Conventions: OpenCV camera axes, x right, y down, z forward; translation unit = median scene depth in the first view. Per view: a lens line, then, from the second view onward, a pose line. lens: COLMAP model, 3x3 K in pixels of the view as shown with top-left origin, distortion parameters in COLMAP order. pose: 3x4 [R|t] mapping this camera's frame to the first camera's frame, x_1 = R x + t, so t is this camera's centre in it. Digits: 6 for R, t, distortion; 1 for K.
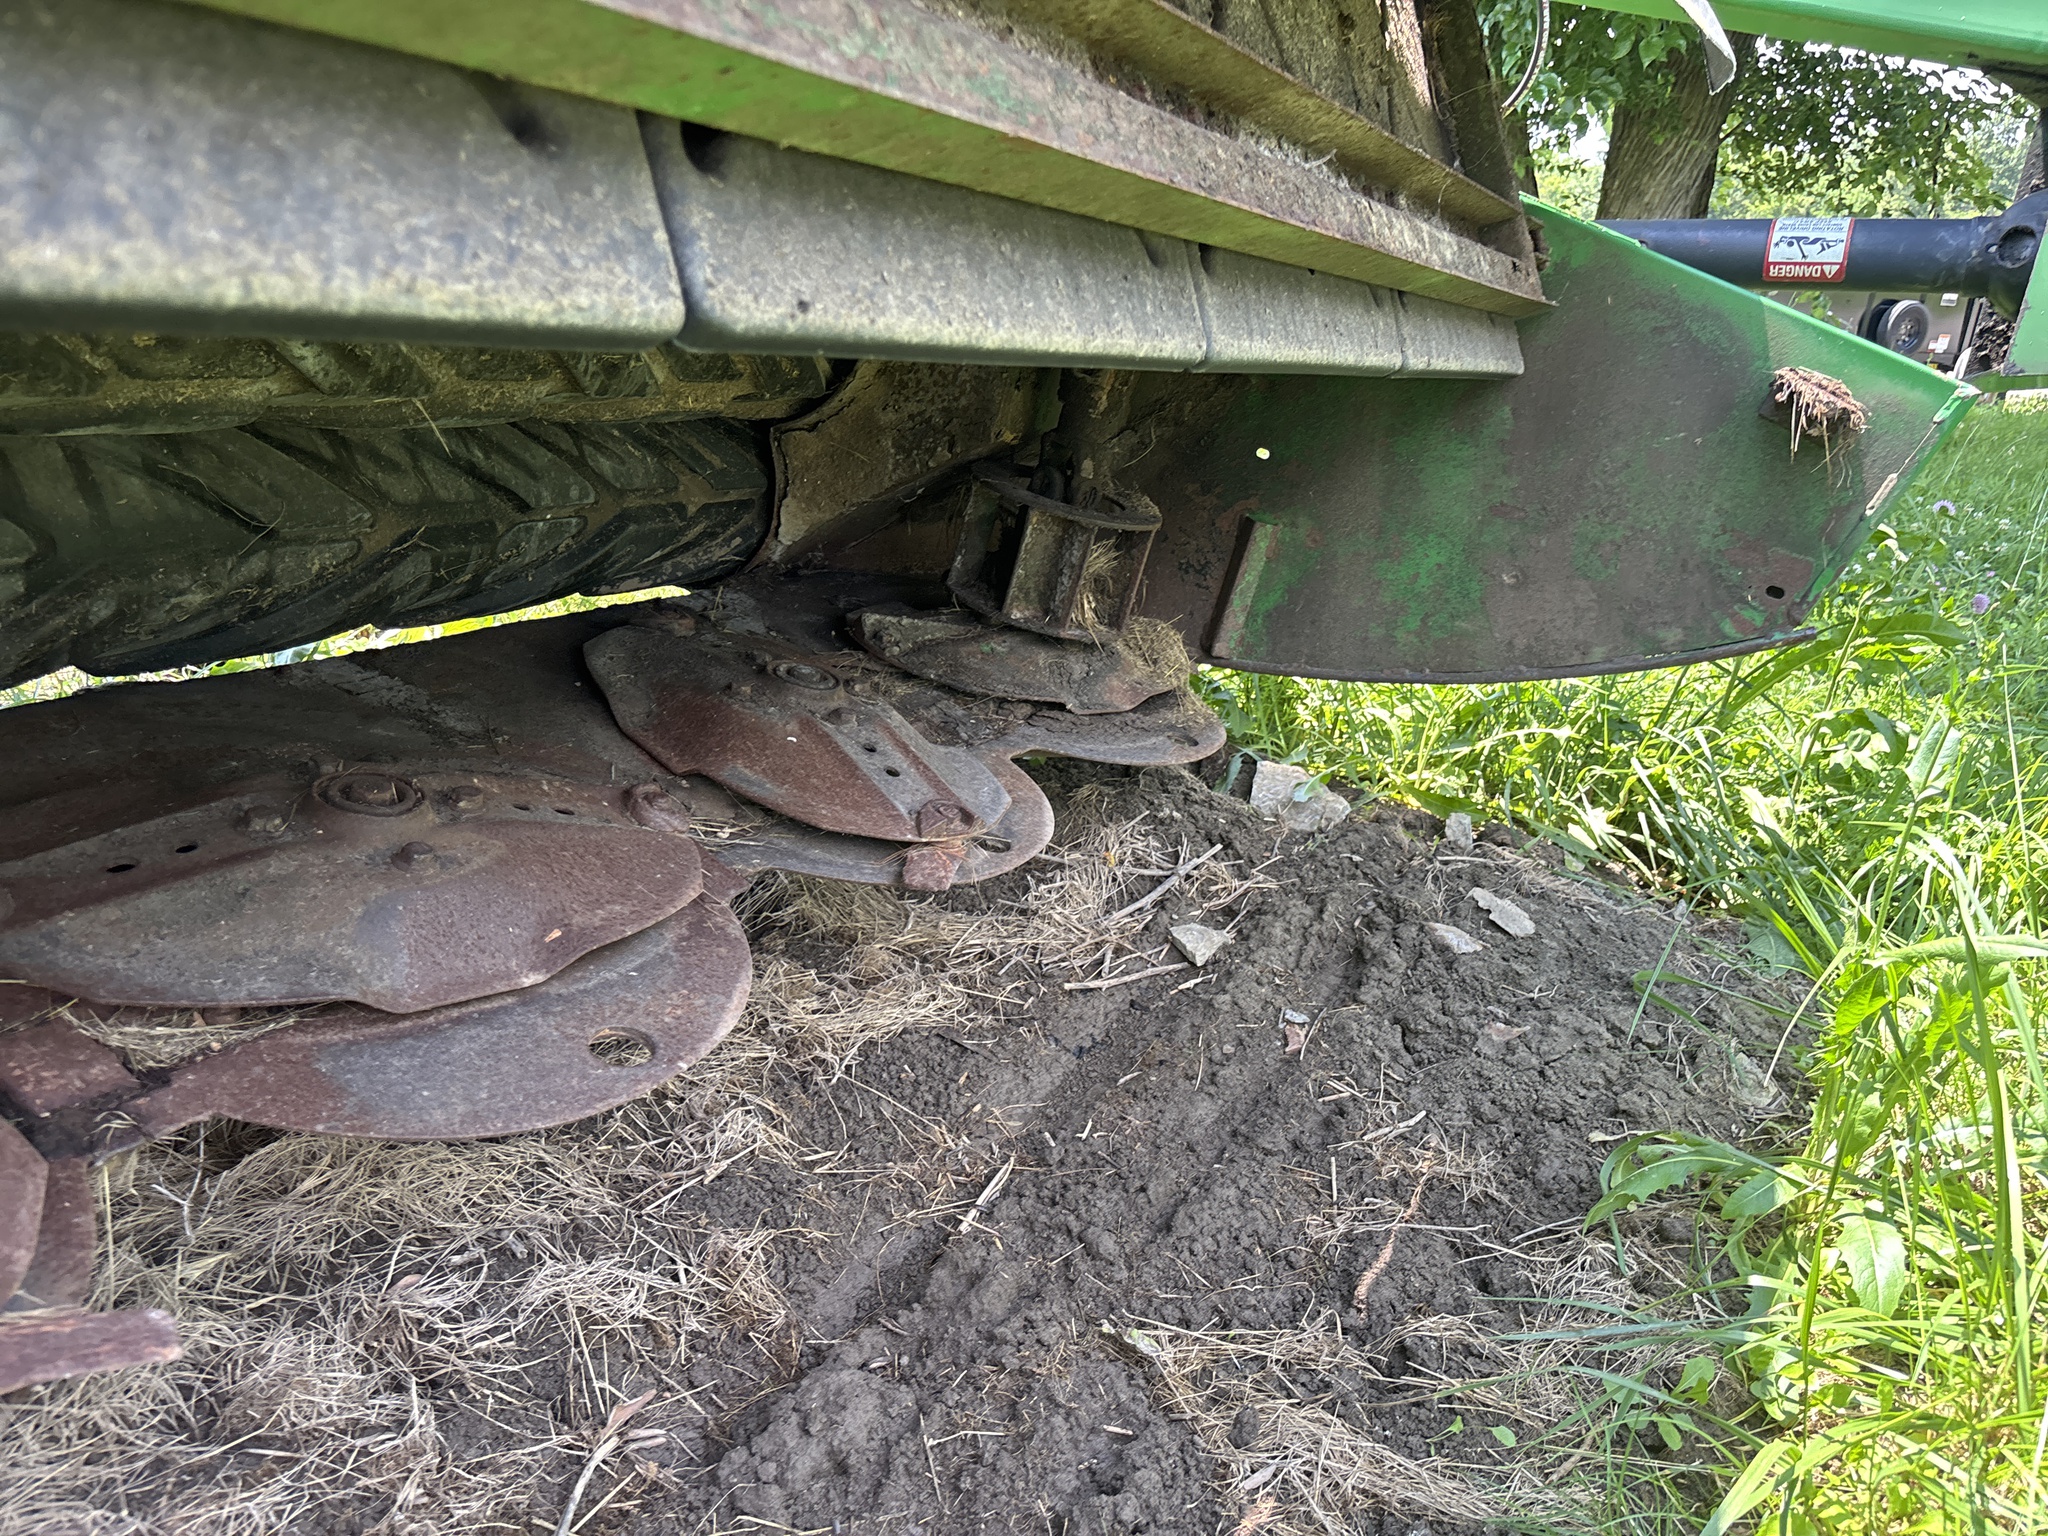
lens RADIAL K [[1685.0, 0, 1027.8], [0, 1685.0, 780.5], [0, 0, 1]] dist [0.096290, -0.239726]
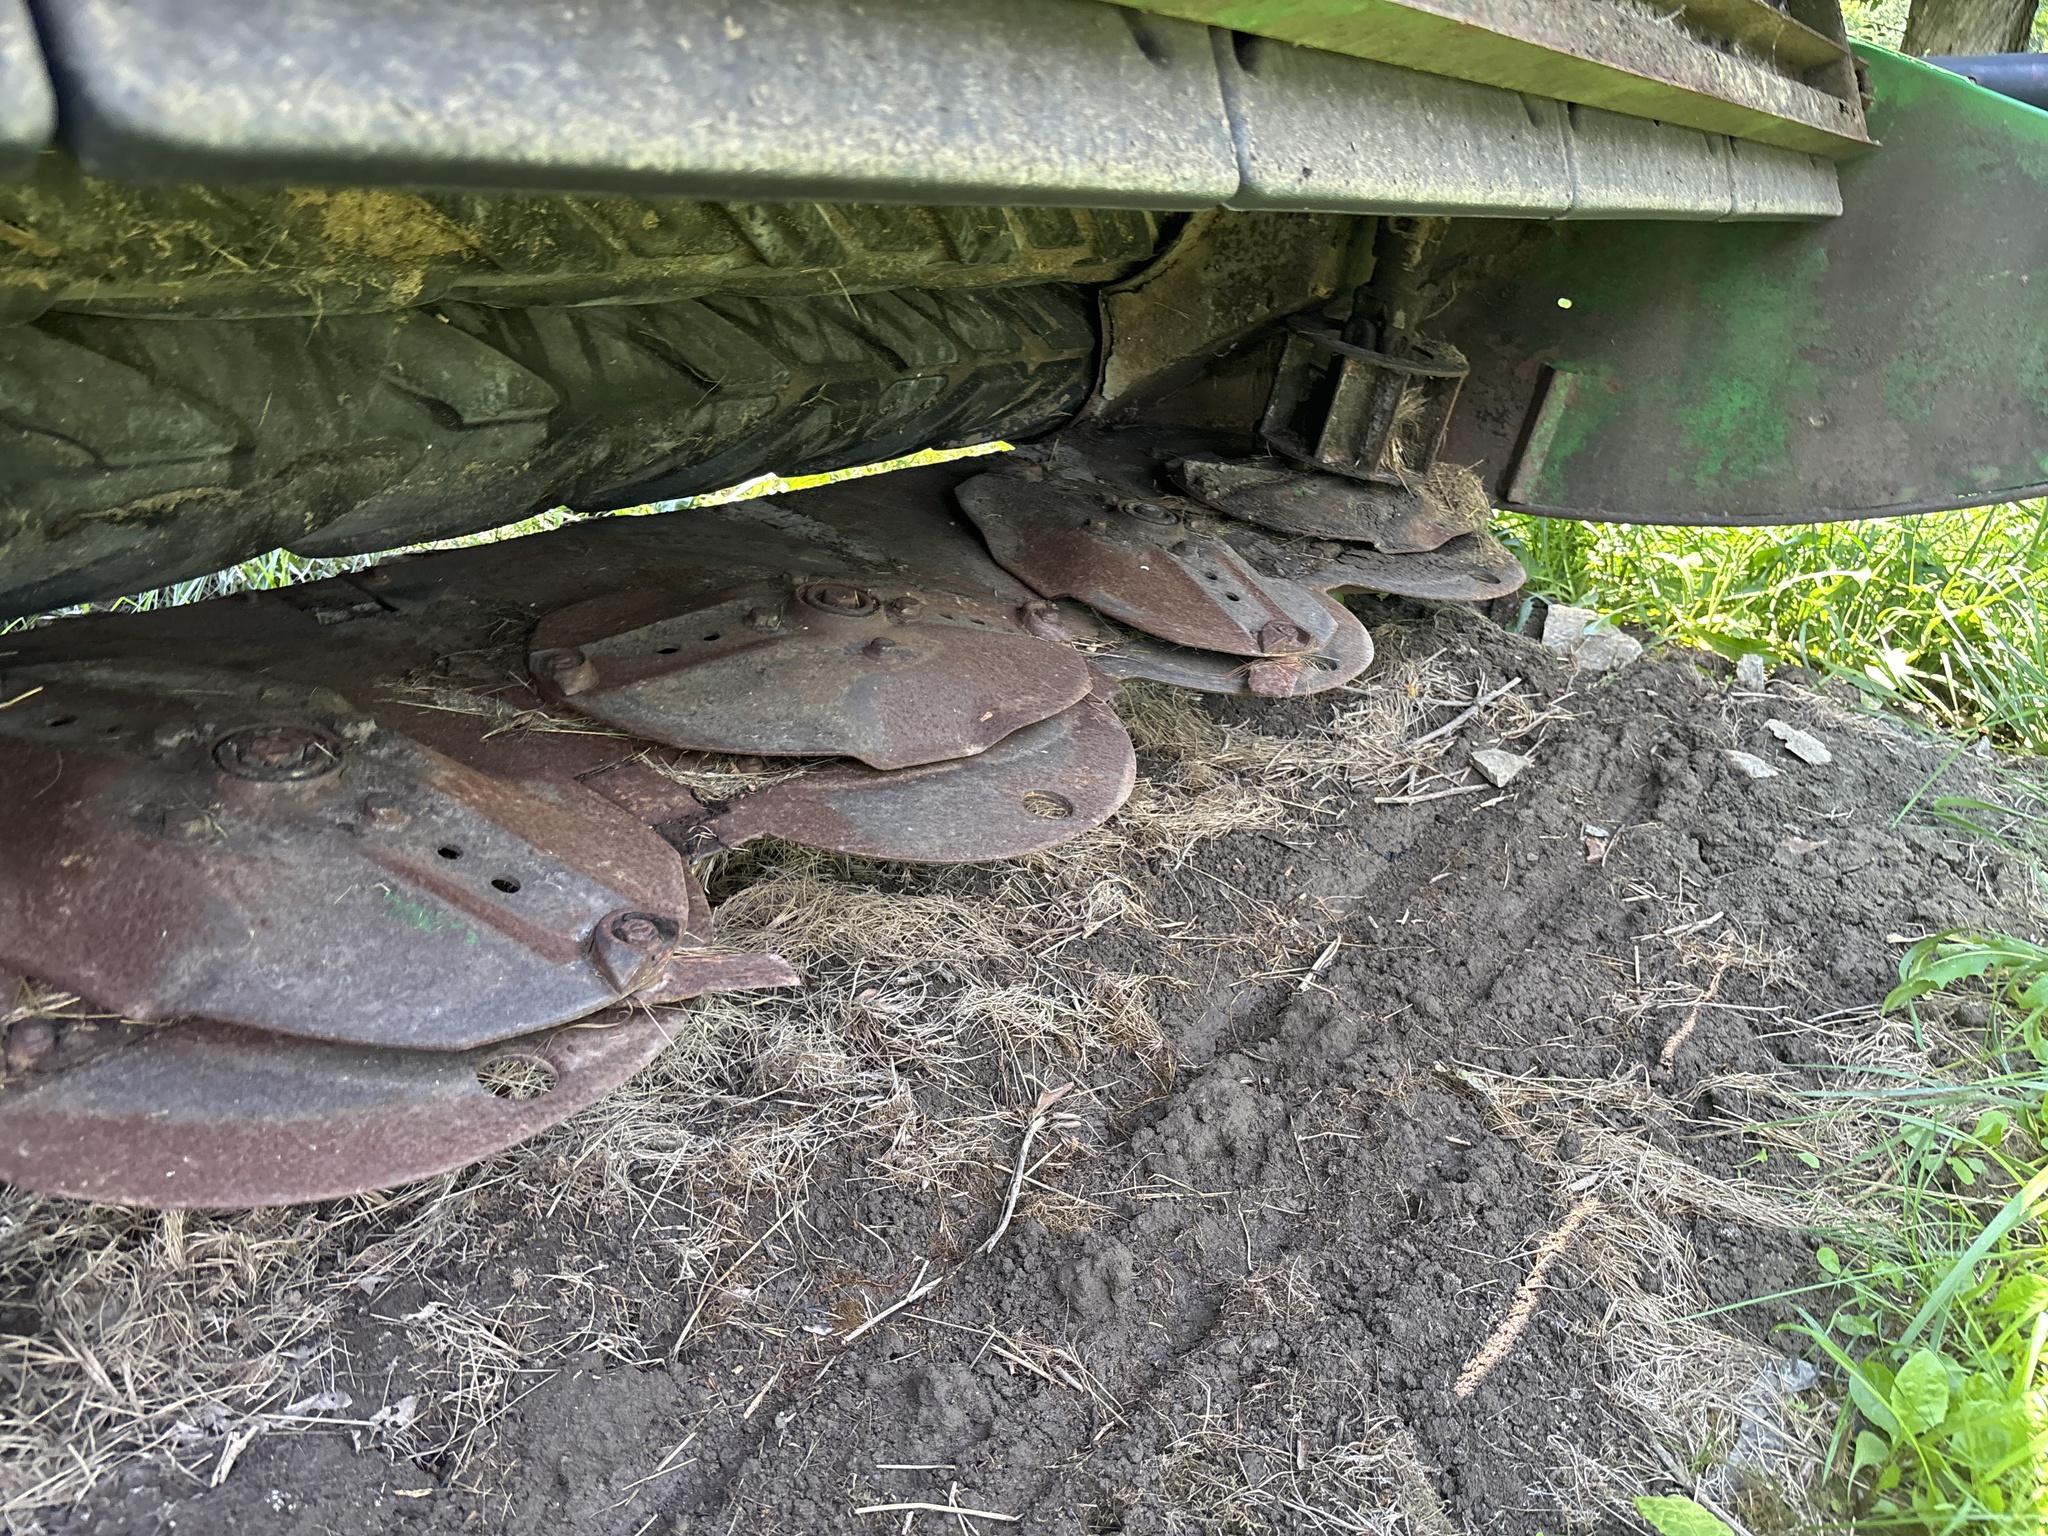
lens RADIAL K [[1613.3, 0, 1022.6], [0, 1613.3, 761.1], [0, 0, 1]] dist [0.038106, -0.043528]
pose [[0.986975, 0.019591, -0.159678, -0.050604], [-0.007429, 0.997049, 0.076411, 0.025561], [0.160704, -0.074229, 0.984207, -0.097889]]
